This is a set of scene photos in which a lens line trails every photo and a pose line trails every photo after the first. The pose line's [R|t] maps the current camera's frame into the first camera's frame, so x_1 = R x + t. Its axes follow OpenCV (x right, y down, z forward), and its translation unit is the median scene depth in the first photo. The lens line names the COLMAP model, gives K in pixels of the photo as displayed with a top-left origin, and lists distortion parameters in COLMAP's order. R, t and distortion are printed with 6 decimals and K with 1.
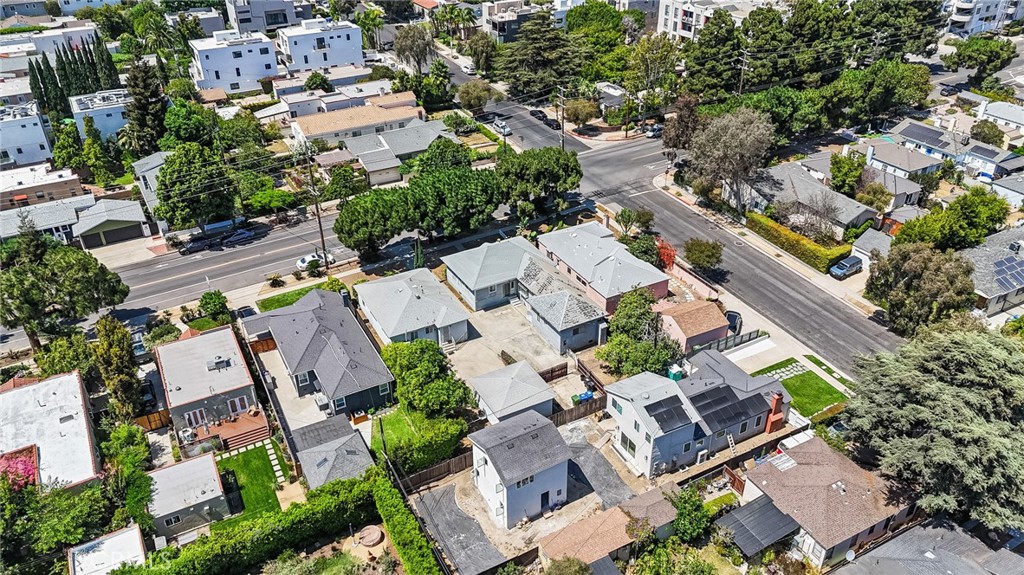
lens RADIAL K [[749.2, 0, 512.0], [0, 749.2, 287.5], [0, 0, 1]] dist [0.006566, -0.007139]
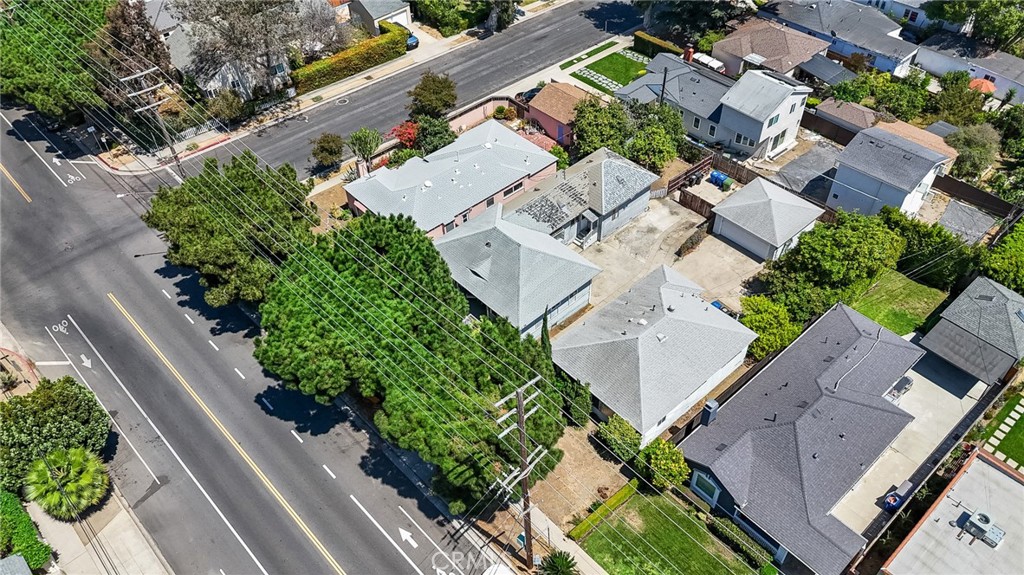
lens RADIAL K [[749.2, 0, 512.0], [0, 749.2, 287.5], [0, 0, 1]] dist [0.006566, -0.007139]
pose [[-0.222257, -0.686553, 0.692276, -0.458483], [0.541316, 0.503655, 0.673282, -0.434371], [-0.810912, 0.524382, 0.259702, 0.830348]]
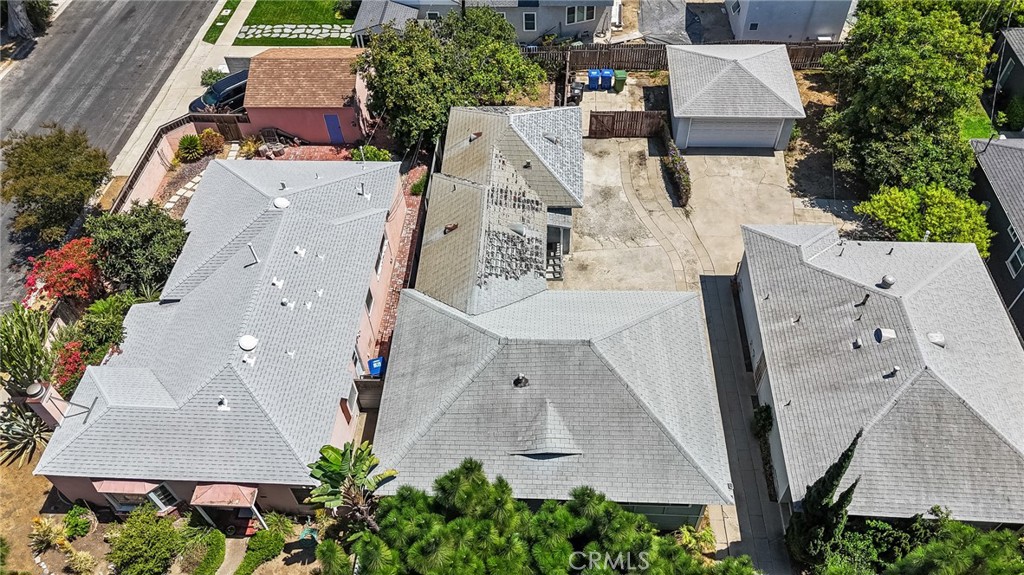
lens RADIAL K [[749.2, 0, 512.0], [0, 749.2, 287.5], [0, 0, 1]] dist [0.006566, -0.007139]
pose [[-0.845971, -0.387685, 0.366105, -0.093125], [0.306646, 0.207986, 0.928822, -0.308135], [-0.436235, 0.898021, -0.057068, 0.971086]]
